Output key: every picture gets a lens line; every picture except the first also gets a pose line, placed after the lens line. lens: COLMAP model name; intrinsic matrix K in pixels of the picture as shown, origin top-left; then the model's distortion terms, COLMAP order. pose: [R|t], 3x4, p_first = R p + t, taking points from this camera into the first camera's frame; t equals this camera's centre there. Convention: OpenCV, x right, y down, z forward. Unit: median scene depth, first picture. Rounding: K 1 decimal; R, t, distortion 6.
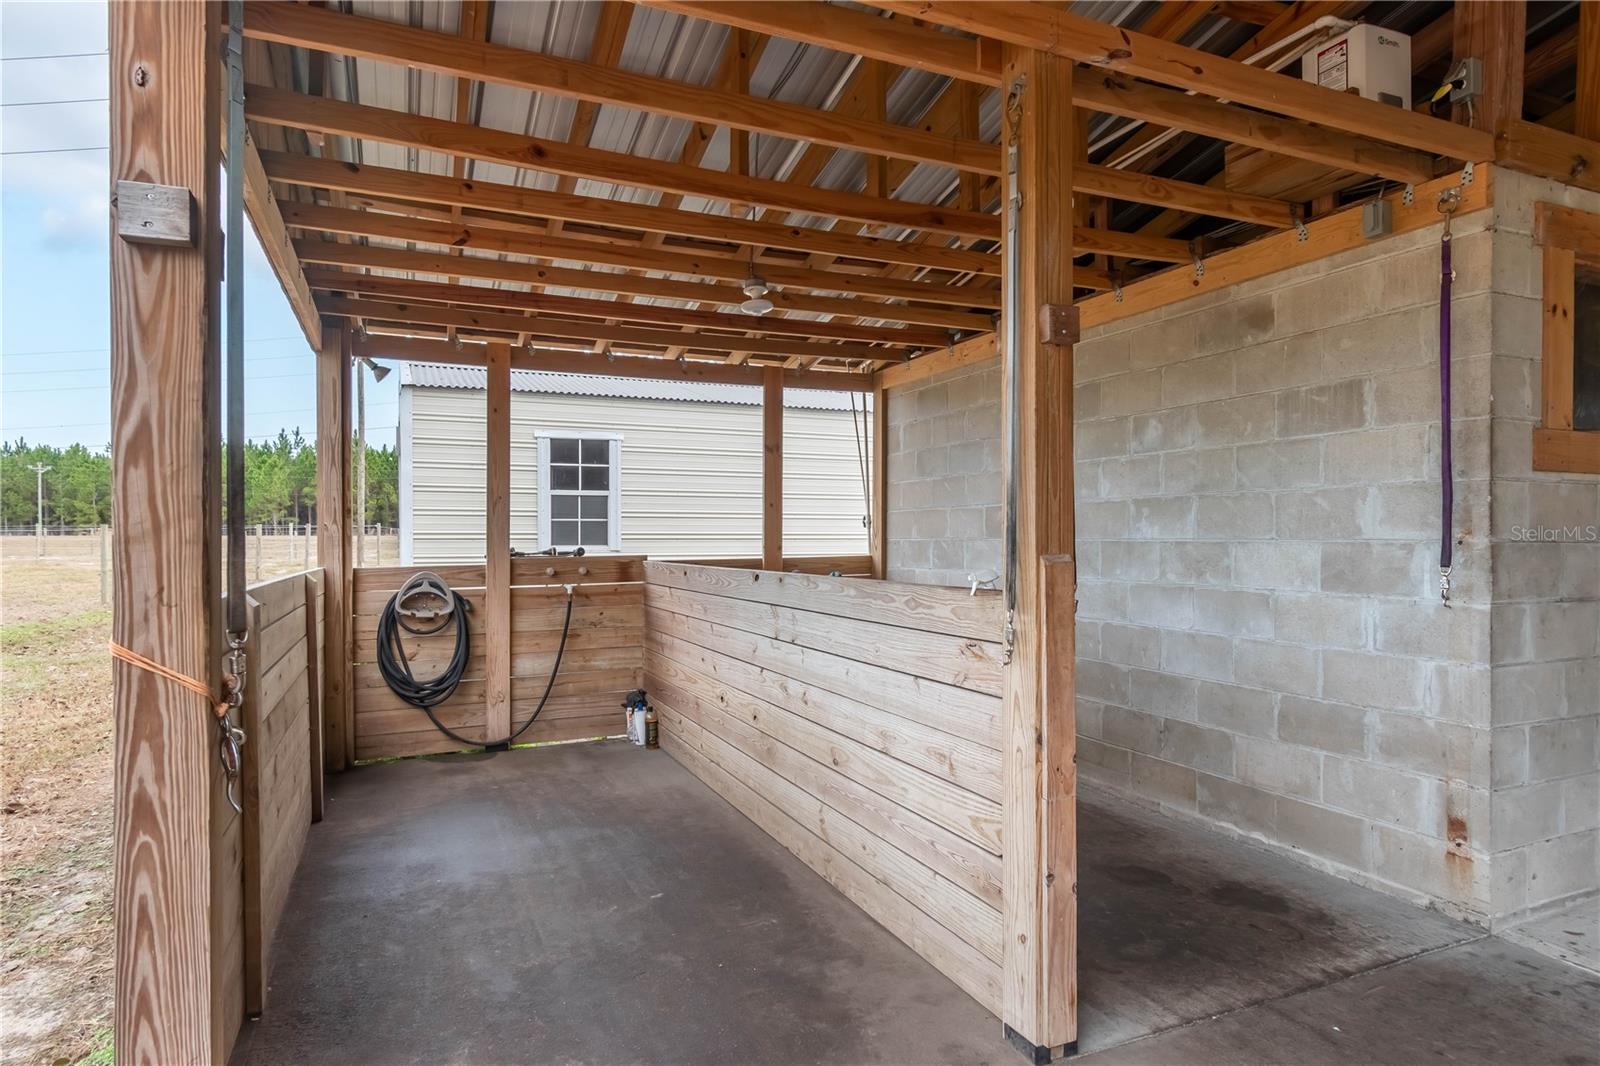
lens RADIAL K [[917.9, 0, 800.5], [0, 917.9, 535.4], [0, 0, 1]] dist [-0.006970, -0.000233]
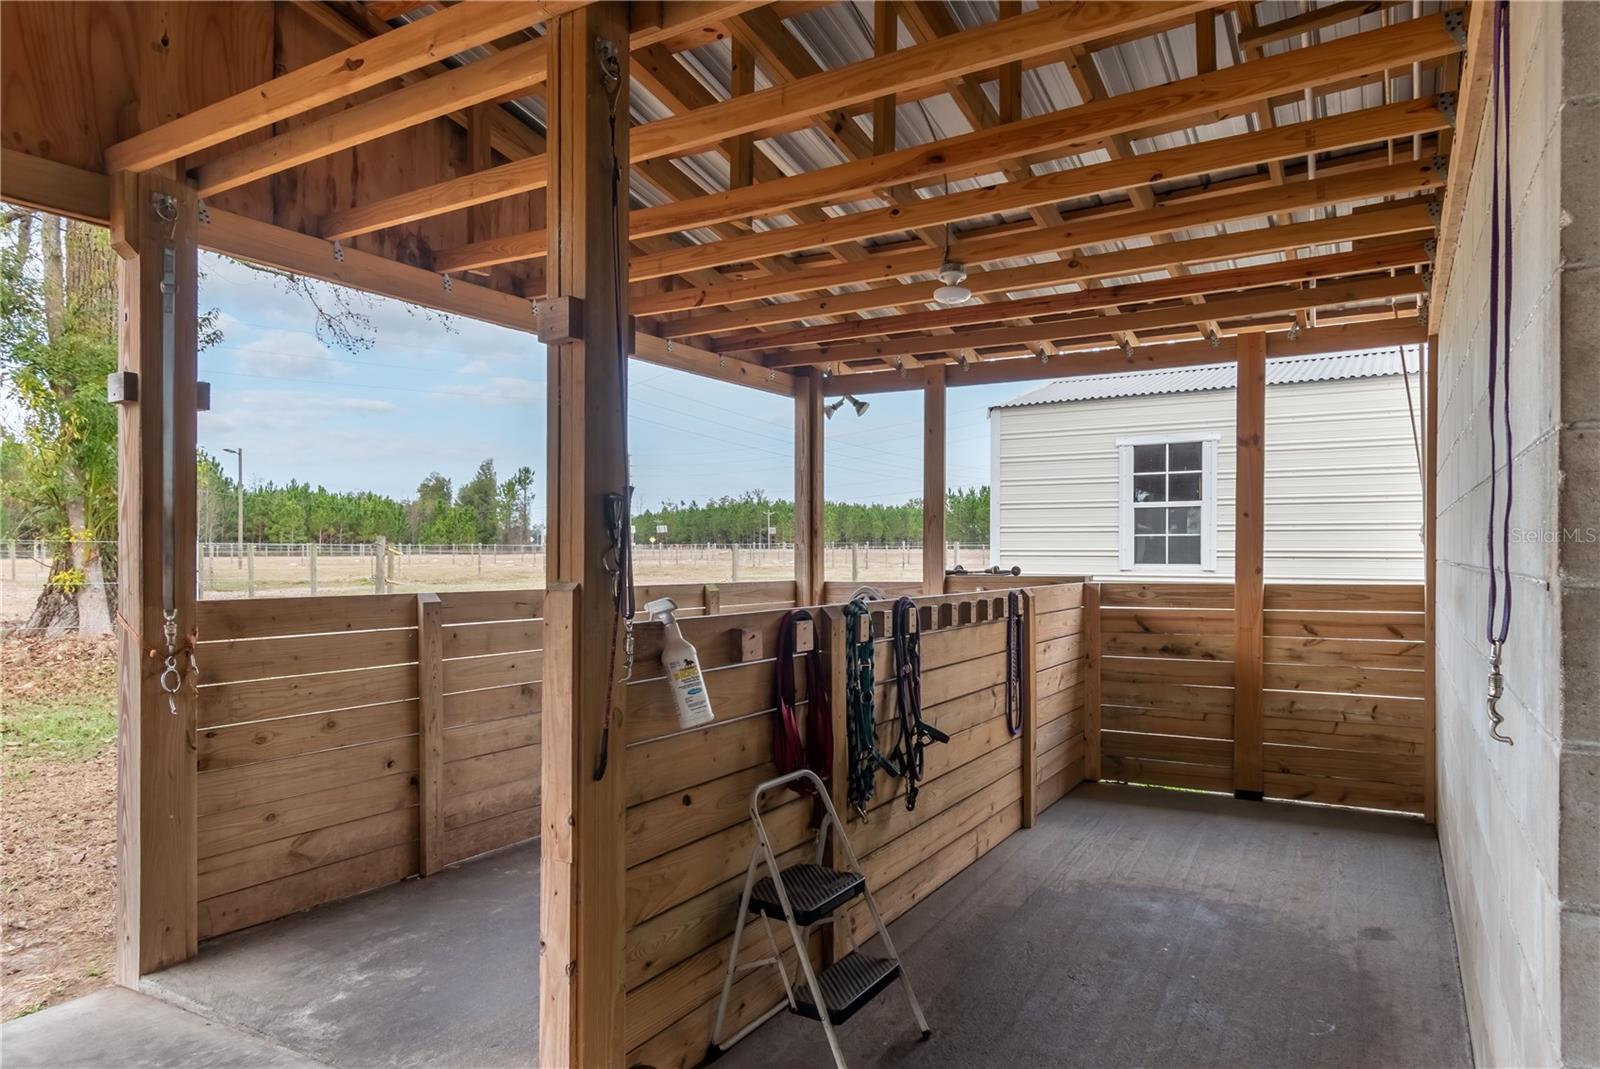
lens RADIAL K [[985.2, 0, 802.7], [0, 985.2, 546.8], [0, 0, 1]] dist [0.005729, 0.000968]
pose [[0.586383, -0.002823, -0.810029, 0.416373], [0.000543, 0.999995, -0.003092, -0.003786], [0.810033, 0.001374, 0.586382, 0.215091]]
